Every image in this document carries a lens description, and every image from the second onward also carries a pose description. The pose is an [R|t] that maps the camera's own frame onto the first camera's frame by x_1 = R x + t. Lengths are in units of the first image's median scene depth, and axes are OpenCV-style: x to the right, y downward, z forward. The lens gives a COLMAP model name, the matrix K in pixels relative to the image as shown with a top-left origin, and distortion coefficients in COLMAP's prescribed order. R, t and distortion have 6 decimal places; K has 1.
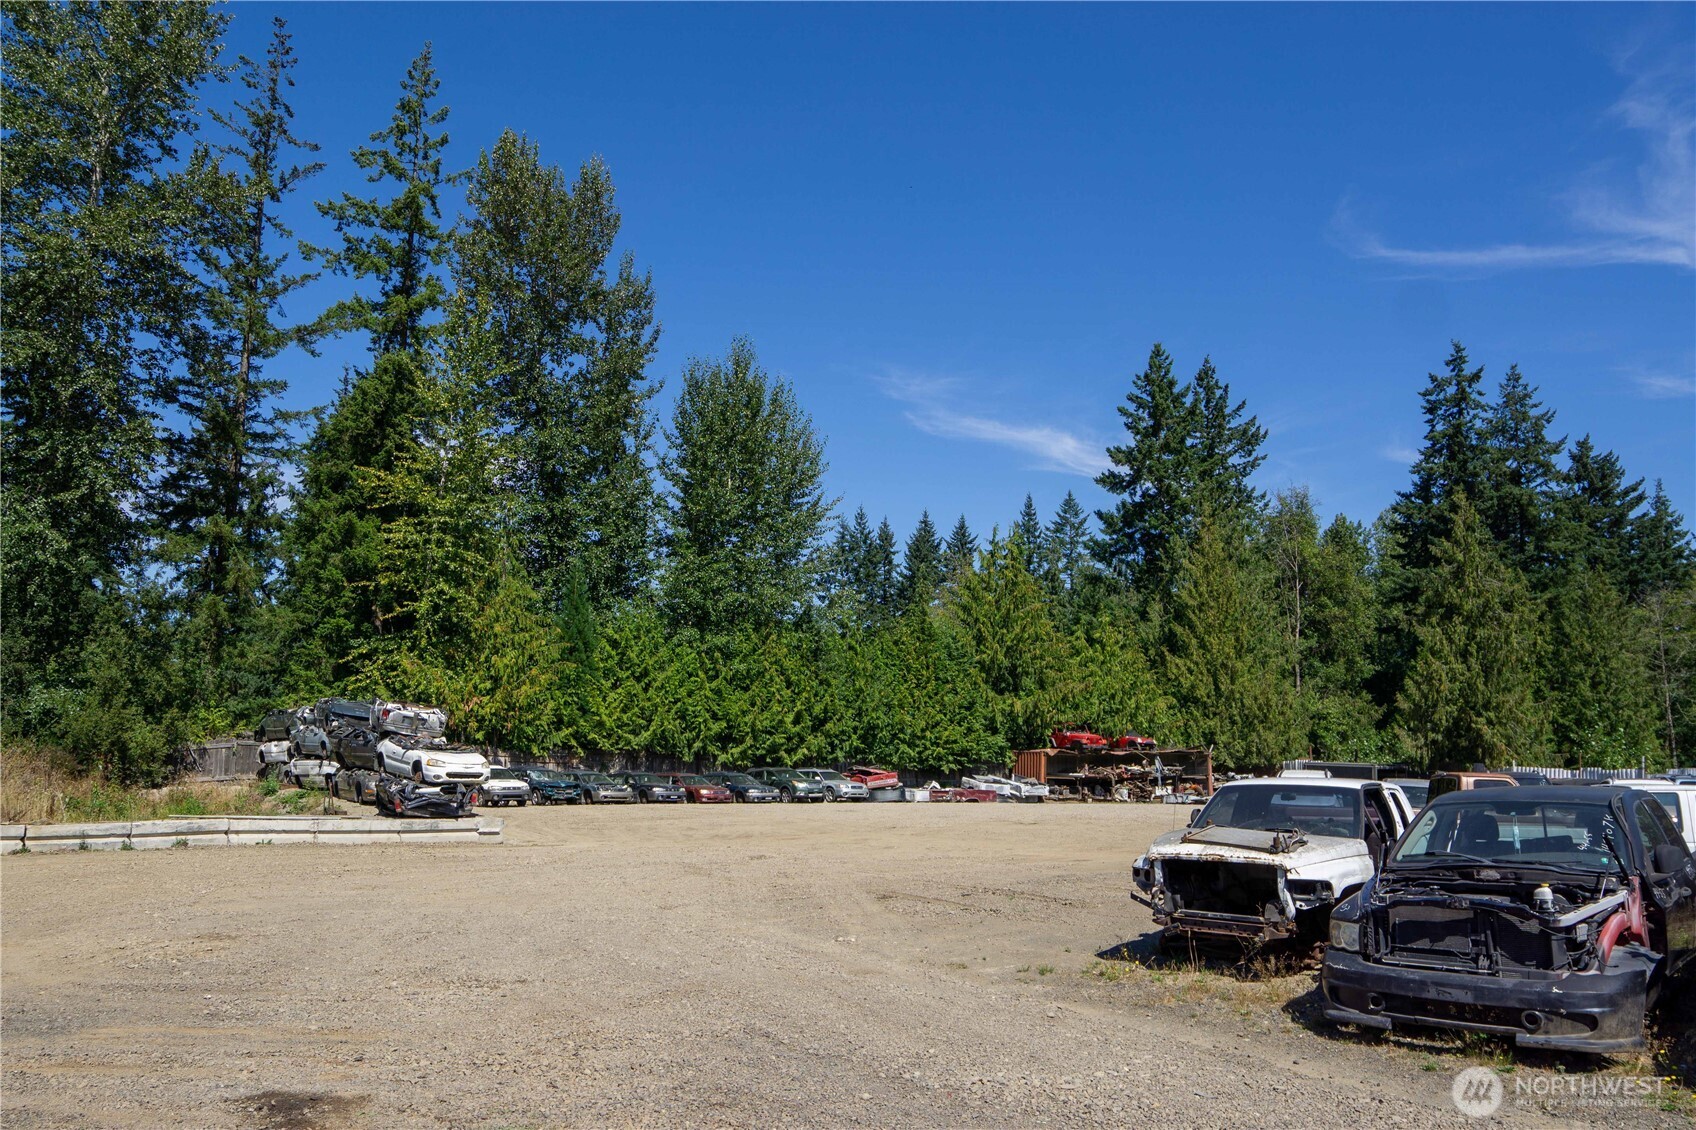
lens RADIAL K [[1218.6, 0, 853.8], [0, 1218.6, 556.4], [0, 0, 1]] dist [-0.050791, 0.011282]
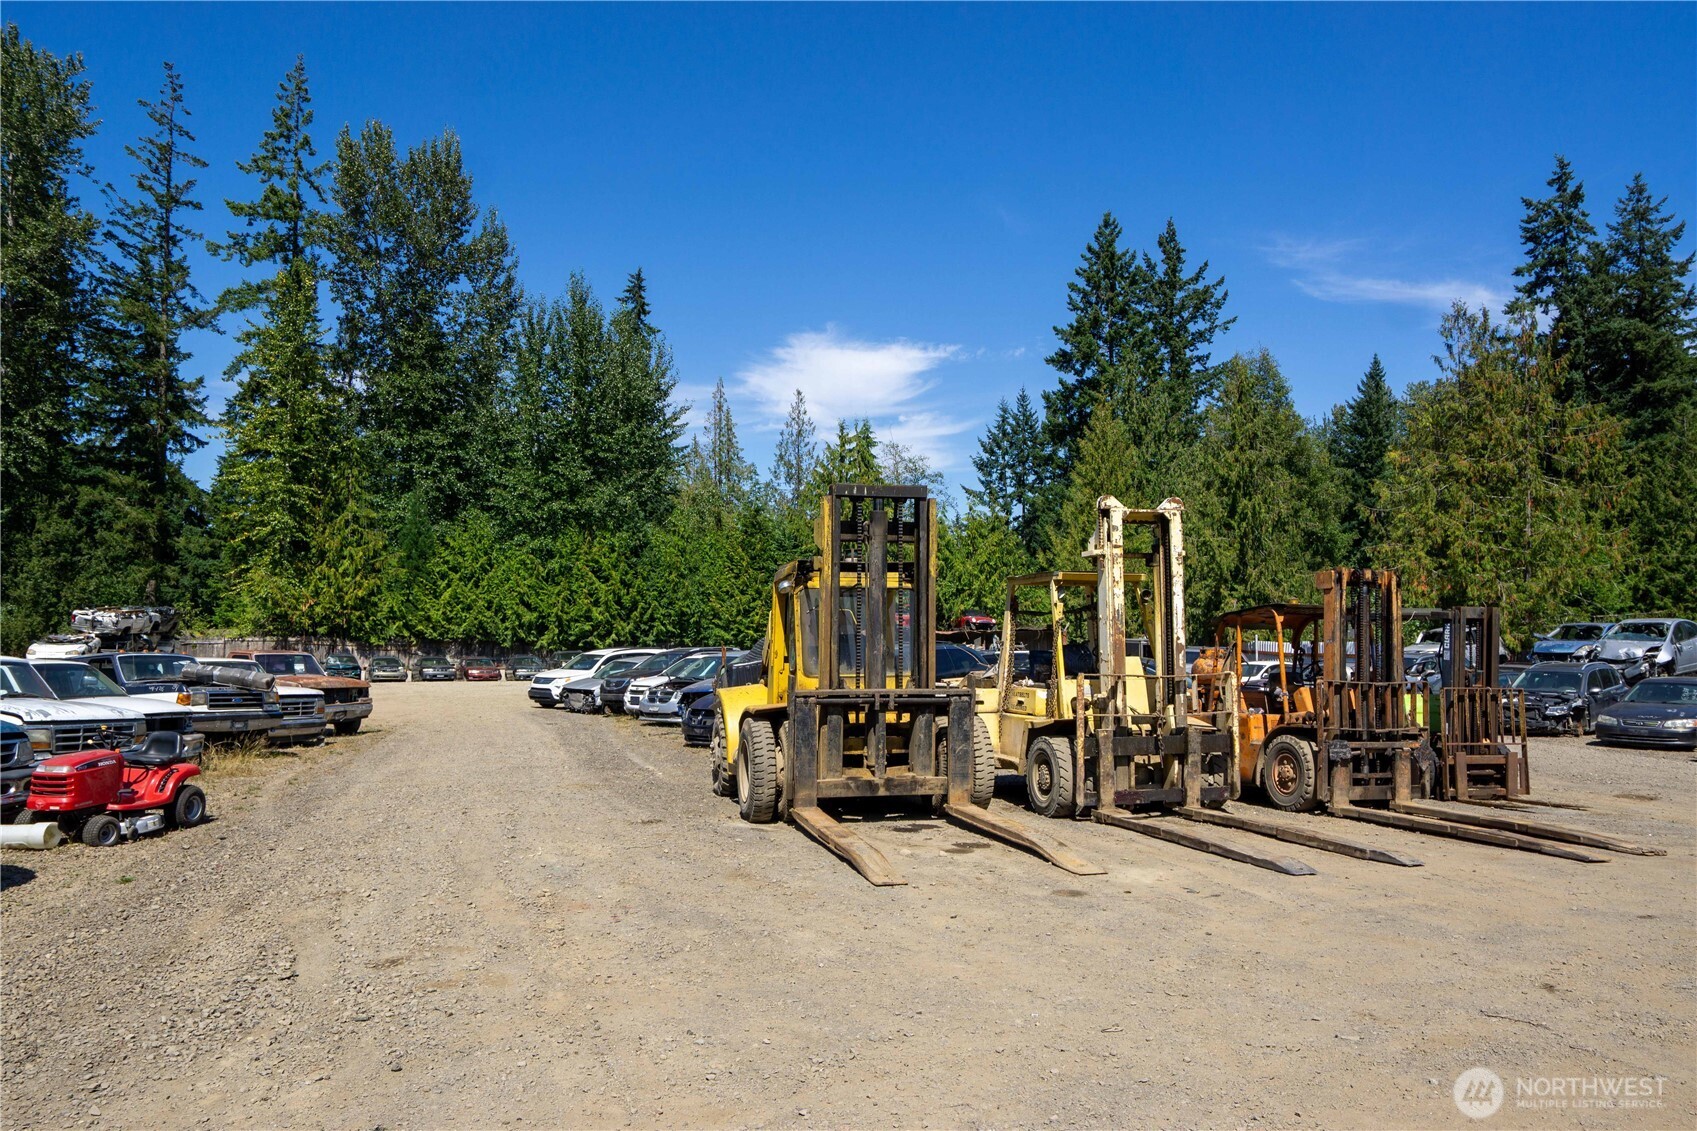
lens RADIAL K [[1219.4, 0, 843.9], [0, 1219.4, 566.2], [0, 0, 1]] dist [-0.050791, 0.011282]
pose [[0.947595, -0.041329, -0.316789, 0.495089], [0.070172, 0.994307, 0.080182, 0.017364], [0.311672, -0.098210, 0.945101, -0.002354]]
